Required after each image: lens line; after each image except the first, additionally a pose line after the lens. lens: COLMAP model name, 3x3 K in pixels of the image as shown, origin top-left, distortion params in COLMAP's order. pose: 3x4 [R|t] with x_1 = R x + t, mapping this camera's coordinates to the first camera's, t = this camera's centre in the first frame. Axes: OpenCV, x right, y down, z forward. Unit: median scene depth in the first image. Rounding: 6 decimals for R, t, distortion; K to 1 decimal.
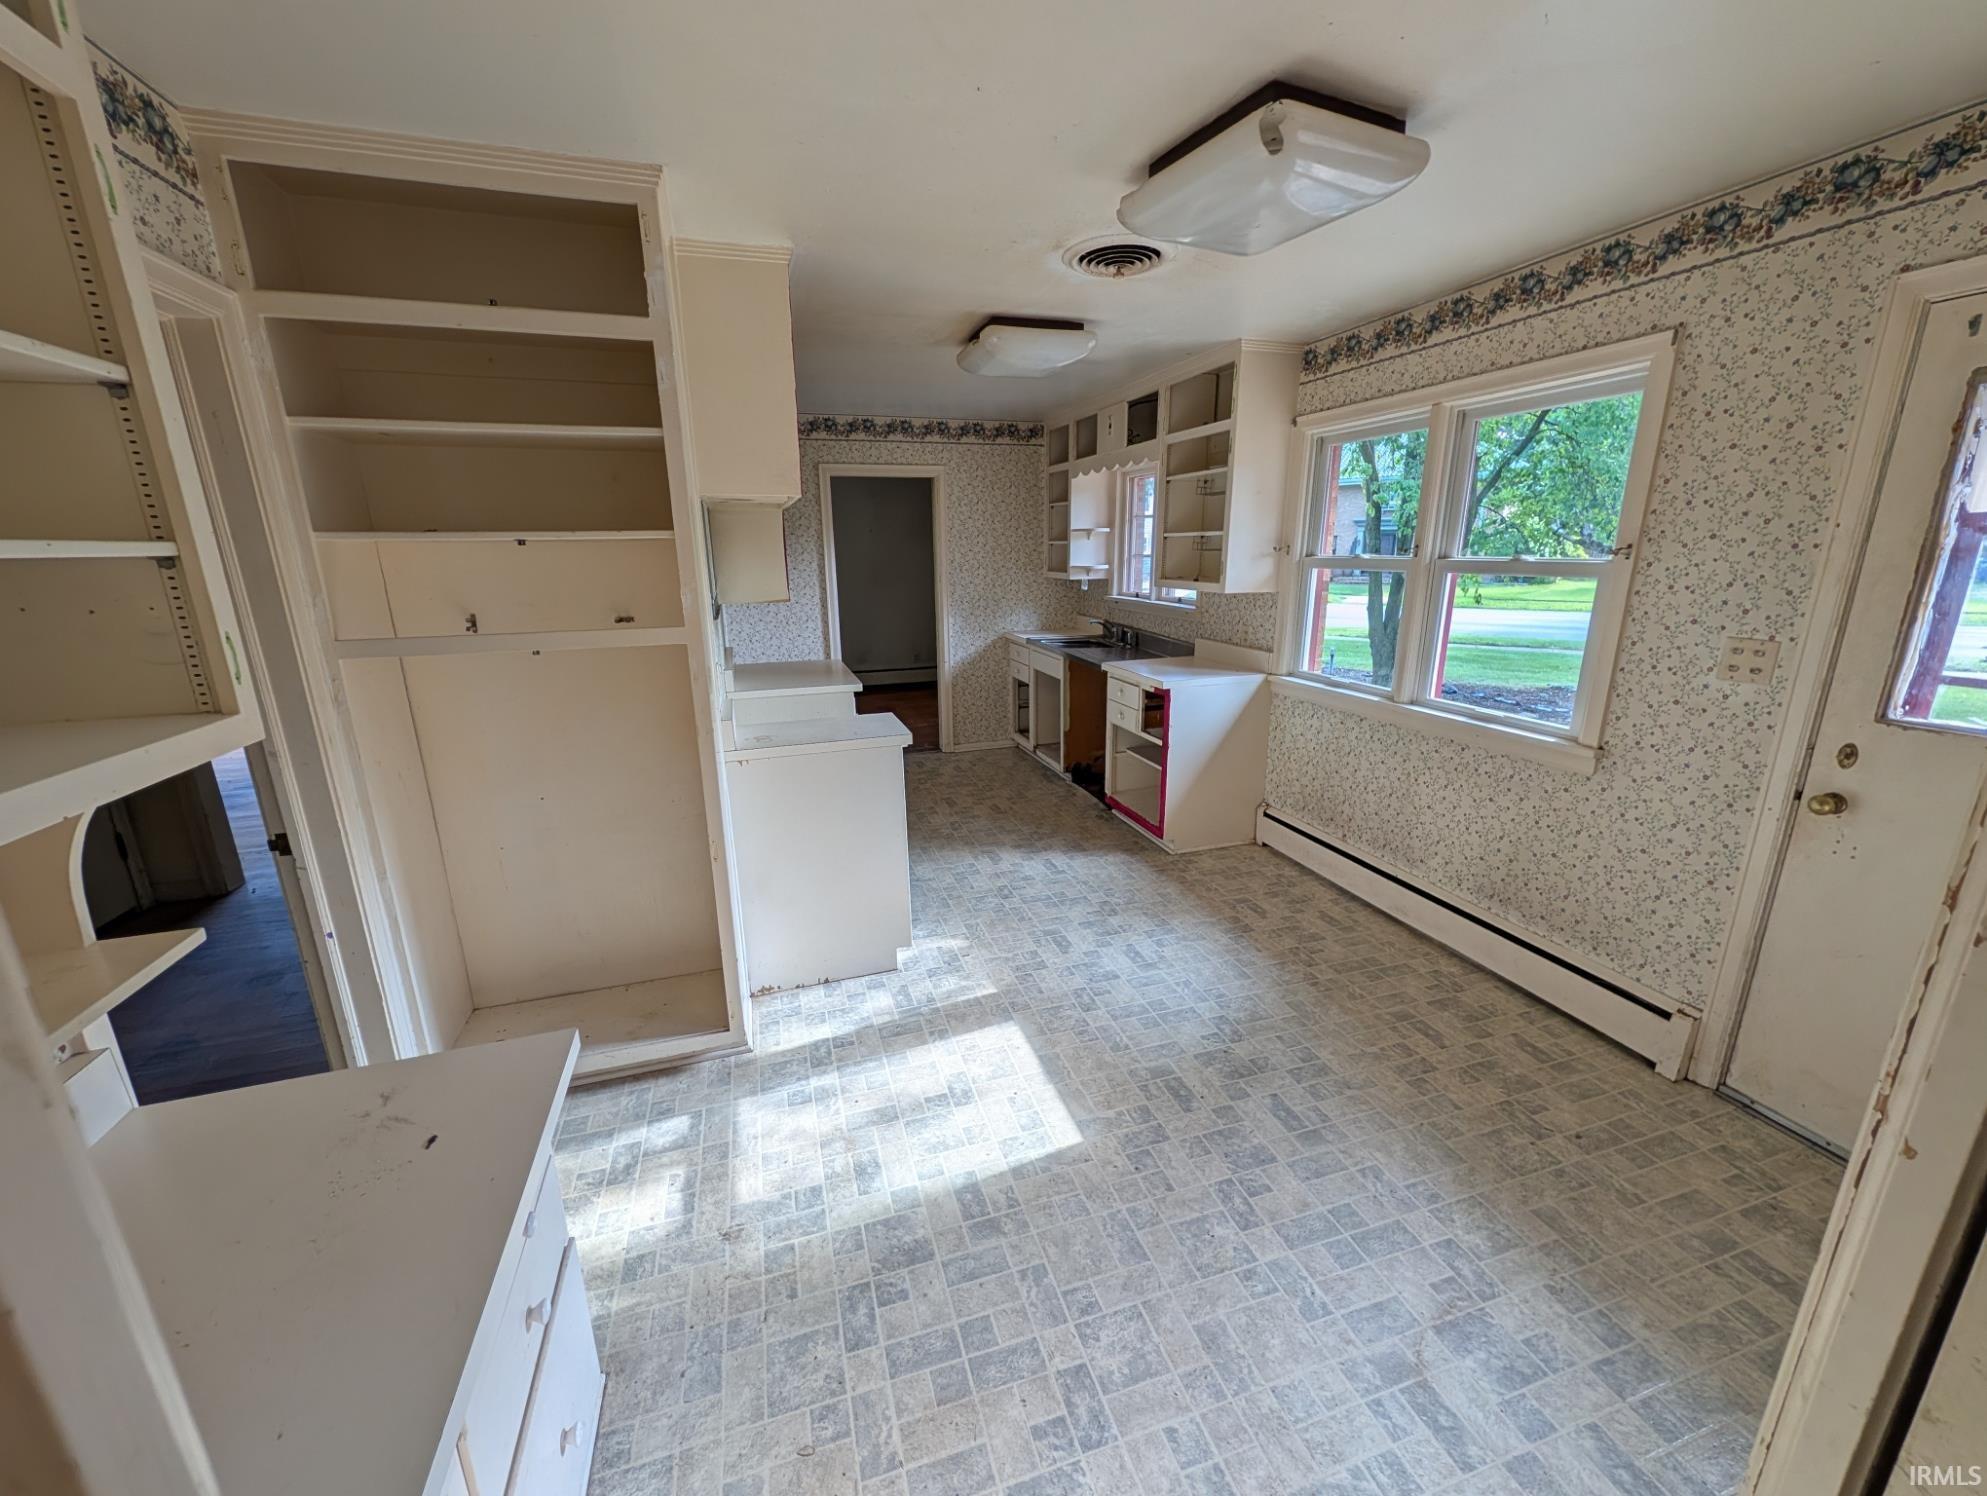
lens RADIAL K [[767.2, 0, 990.9], [0, 767.2, 748.6], [0, 0, 1]] dist [0.000994, 0.000266]
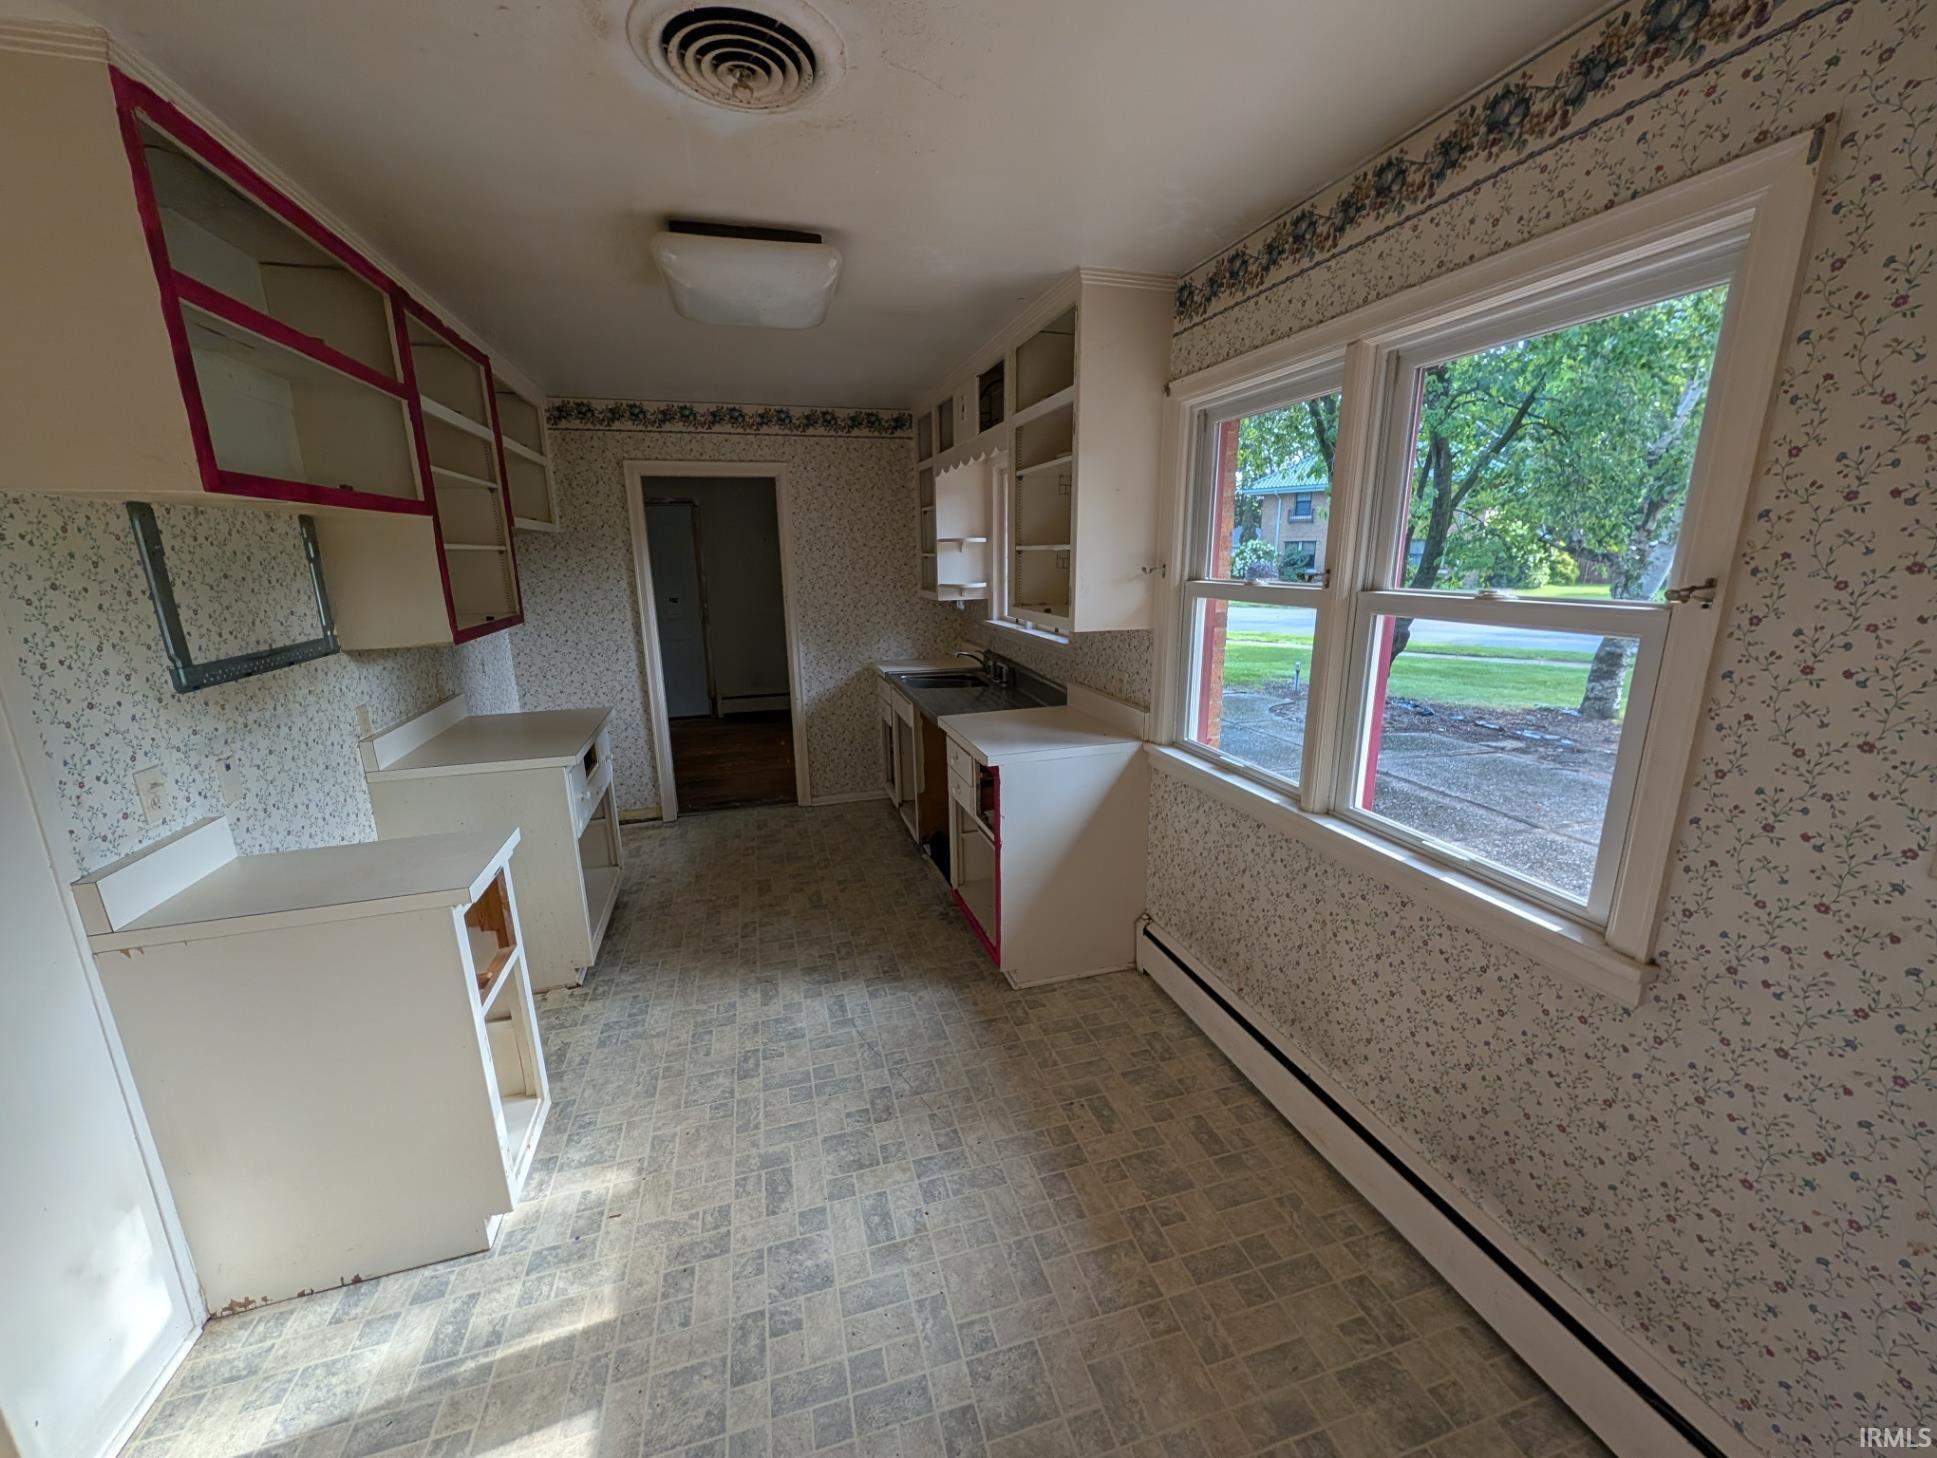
lens RADIAL K [[747.9, 0, 967.0], [0, 747.9, 729.3], [0, 0, 1]] dist [0.000994, 0.000266]
pose [[0.999780, 0.002692, -0.020825, 0.277131], [-0.003193, 0.999706, -0.024042, -0.120334], [0.020755, 0.024103, 0.999494, 0.391398]]
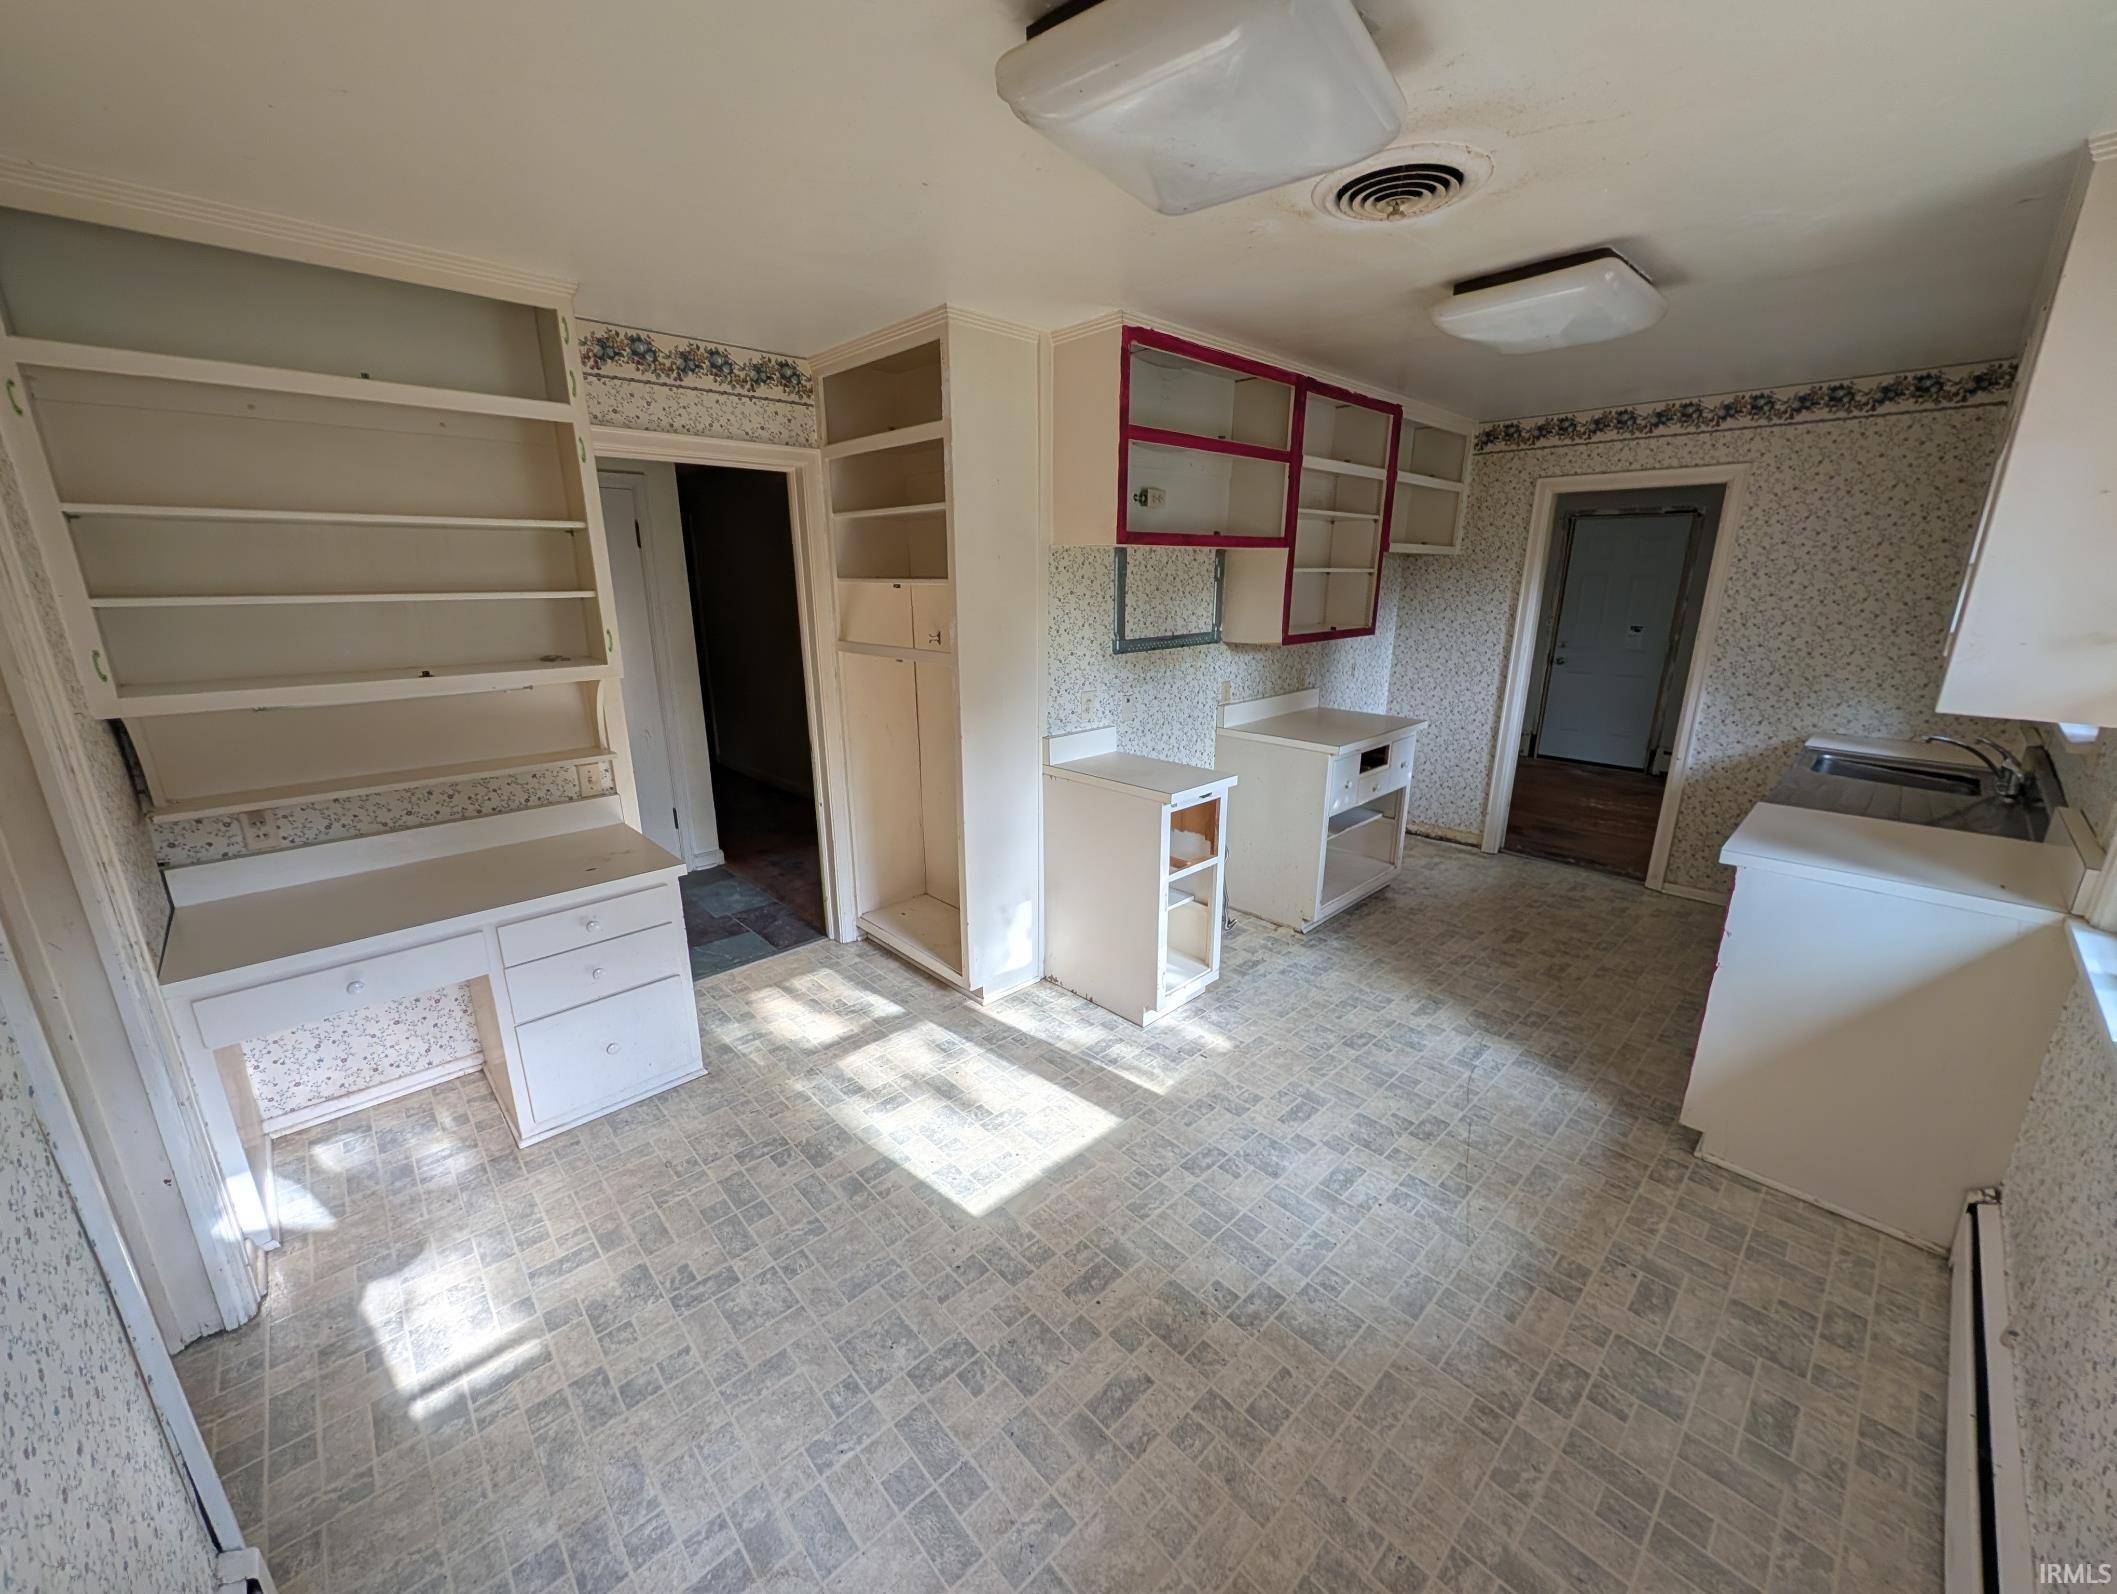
lens RADIAL K [[817.4, 0, 1052.5], [0, 817.4, 794.3], [0, 0, 1]] dist [0.000994, 0.000266]
pose [[0.432396, 0.248870, -0.866659, 0.653662], [-0.235150, 0.959019, 0.158070, -0.132299], [0.870481, 0.135446, 0.473198, 0.370151]]
